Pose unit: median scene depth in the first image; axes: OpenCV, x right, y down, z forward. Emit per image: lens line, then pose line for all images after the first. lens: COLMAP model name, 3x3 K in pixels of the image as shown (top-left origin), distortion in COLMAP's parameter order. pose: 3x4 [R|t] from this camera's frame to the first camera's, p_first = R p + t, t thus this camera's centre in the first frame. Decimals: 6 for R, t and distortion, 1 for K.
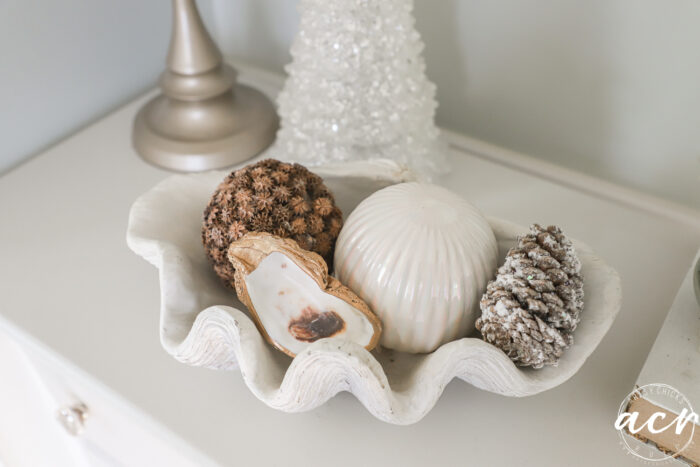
lens RADIAL K [[701.3, 0, 350.0], [0, 701.3, 233.5], [0, 0, 1]] dist [-0.003814, -0.001103]
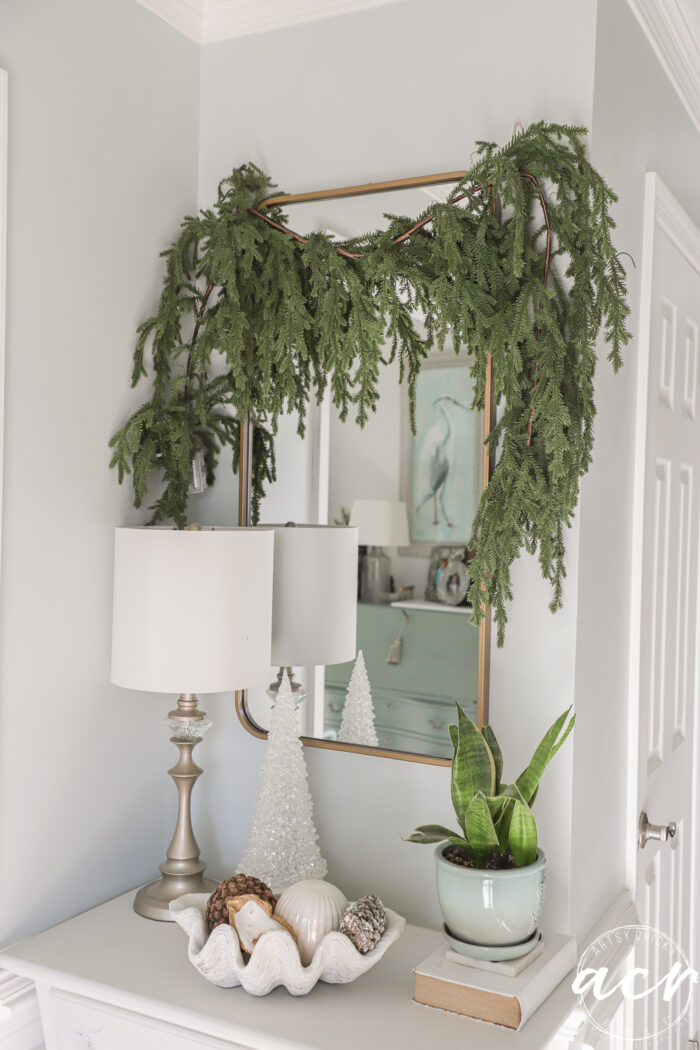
lens RADIAL K [[1052.0, 0, 350.0], [0, 1052.0, 525.0], [0, 0, 1]] dist [-0.003814, -0.001103]
pose [[0.995111, 0.042226, 0.089282, -0.128234], [0.025766, 0.761696, -0.647422, 1.218479], [-0.095344, 0.646557, 0.756884, -2.216773]]
